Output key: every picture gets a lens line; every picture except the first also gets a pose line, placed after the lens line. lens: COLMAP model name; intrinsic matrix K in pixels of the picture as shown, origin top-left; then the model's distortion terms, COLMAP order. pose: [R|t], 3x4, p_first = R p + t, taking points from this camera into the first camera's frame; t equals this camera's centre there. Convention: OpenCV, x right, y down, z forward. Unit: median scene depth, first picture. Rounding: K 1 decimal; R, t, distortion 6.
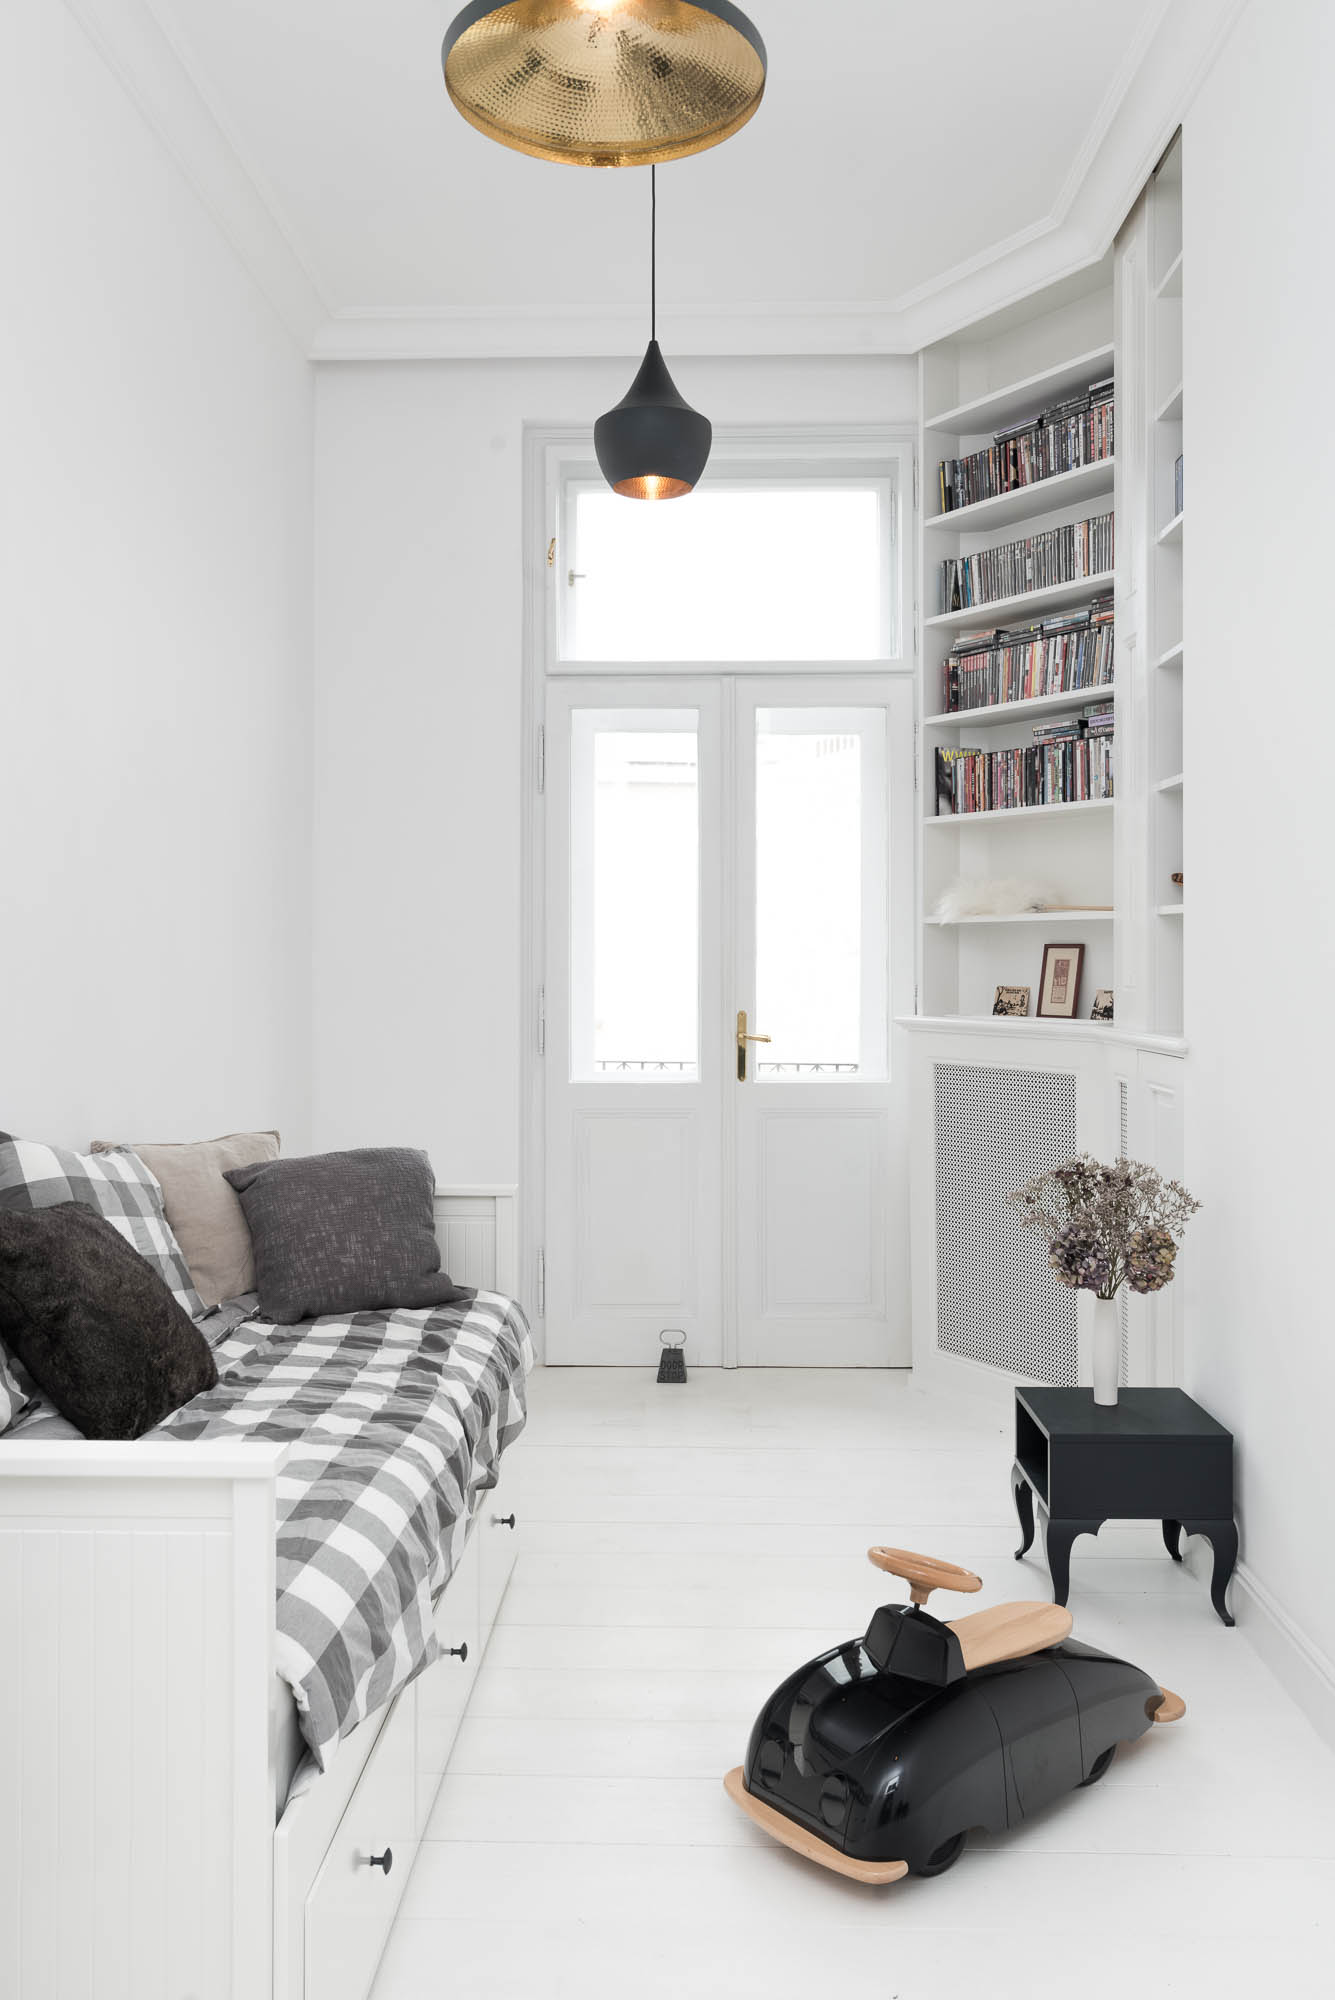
lens RADIAL K [[1367.0, 0, 660.3], [0, 1367.0, 916.9], [0, 0, 1]] dist [-0.014926, 0.003085]
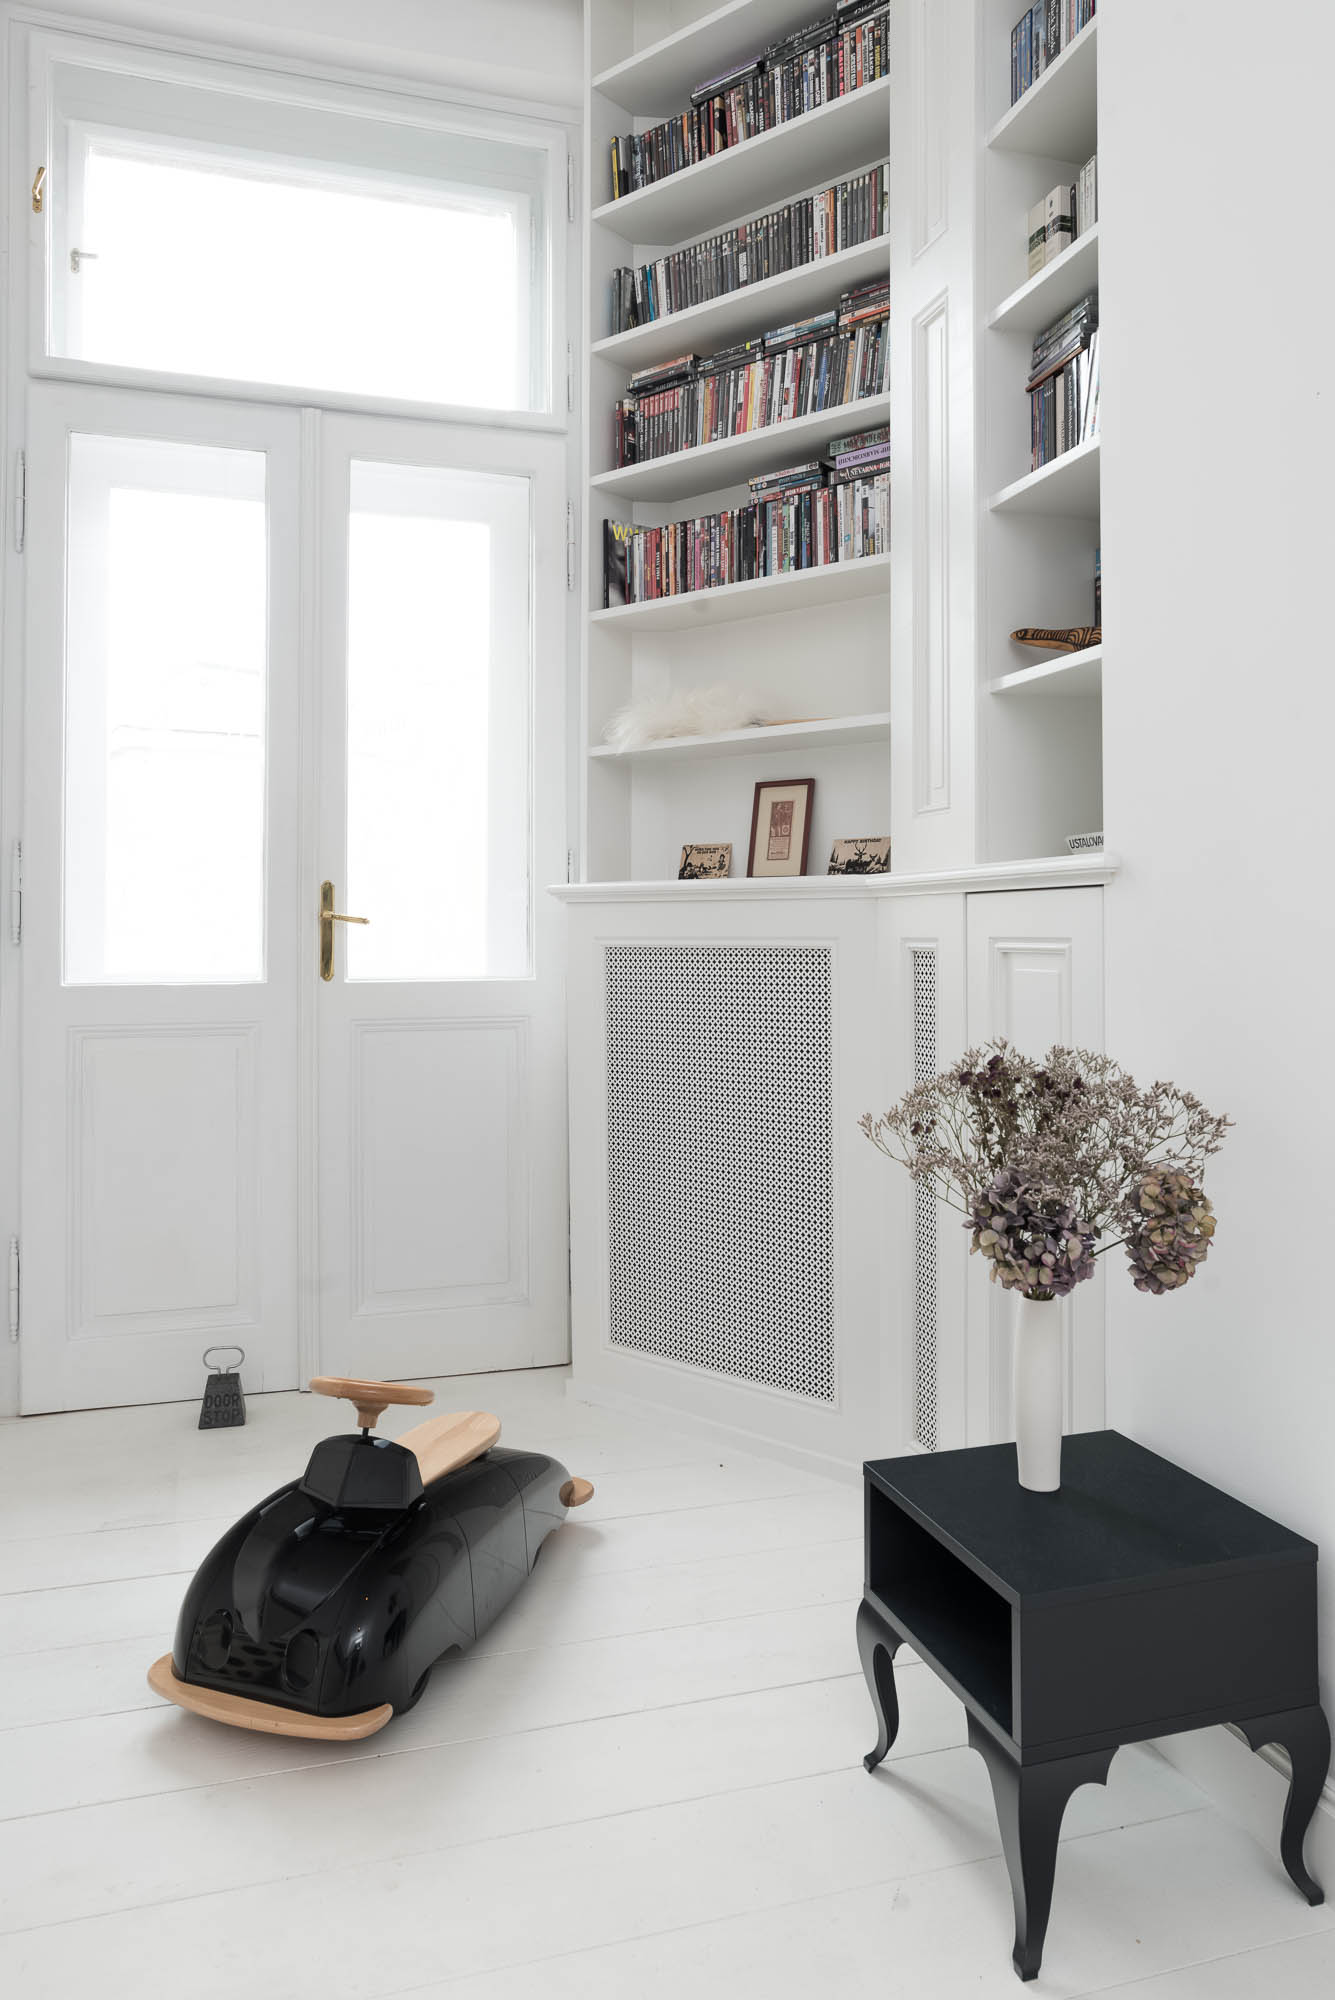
lens RADIAL K [[1367.0, 0, 660.3], [0, 1367.0, 916.9], [0, 0, 1]] dist [-0.014926, 0.003085]
pose [[0.950411, 0.003594, 0.310976, 0.004177], [-0.017391, 0.998983, 0.041606, 0.062057], [-0.310510, -0.044951, 0.949507, 0.312710]]
